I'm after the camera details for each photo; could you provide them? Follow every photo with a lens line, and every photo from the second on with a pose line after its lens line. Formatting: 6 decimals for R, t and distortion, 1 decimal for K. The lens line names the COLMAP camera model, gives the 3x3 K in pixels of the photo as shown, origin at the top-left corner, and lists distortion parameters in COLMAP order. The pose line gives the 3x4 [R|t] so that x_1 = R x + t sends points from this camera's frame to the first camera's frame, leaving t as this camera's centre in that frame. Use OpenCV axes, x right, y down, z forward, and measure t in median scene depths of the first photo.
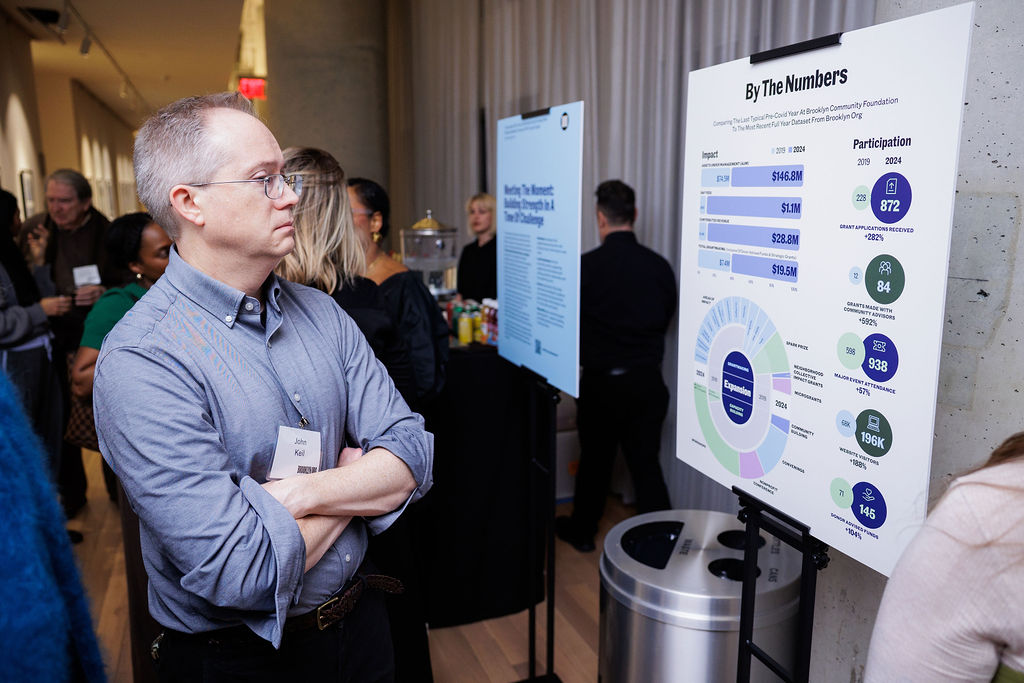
lens RADIAL K [[777.7, 0, 512.0], [0, 777.7, 341.5], [0, 0, 1]] dist [-0.061433, 0.004756]
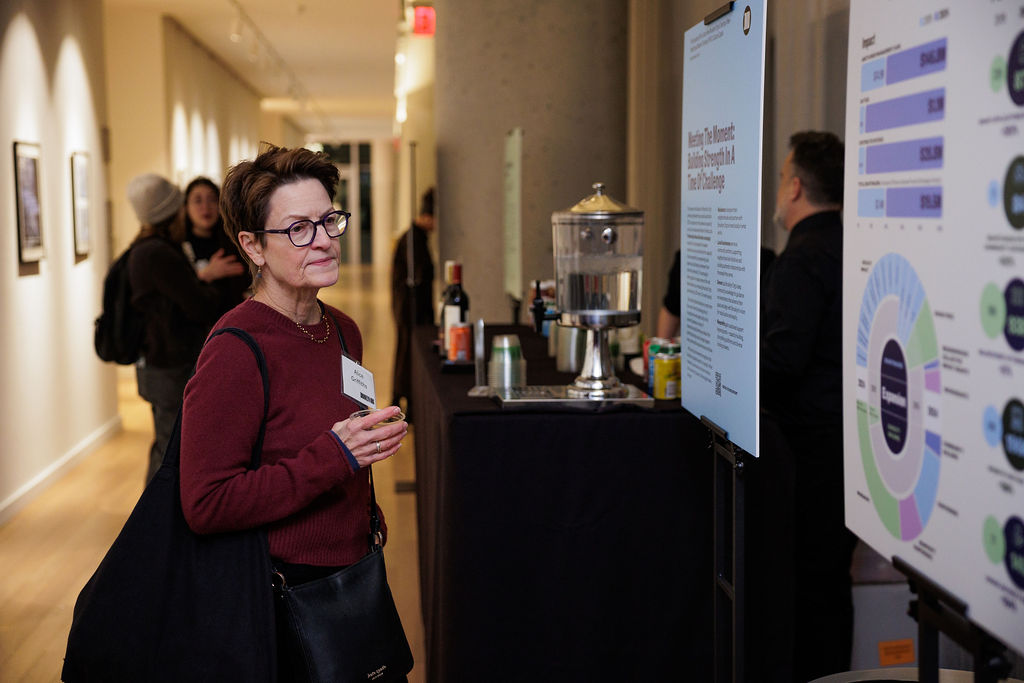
lens RADIAL K [[1387.5, 0, 512.0], [0, 1387.5, 341.5], [0, 0, 1]] dist [0.113170, -0.024770]
pose [[0.960624, 0.022264, -0.276959, 0.332251], [-0.047701, 0.995200, -0.085447, 0.138796], [0.273727, 0.095294, 0.957075, -0.213209]]
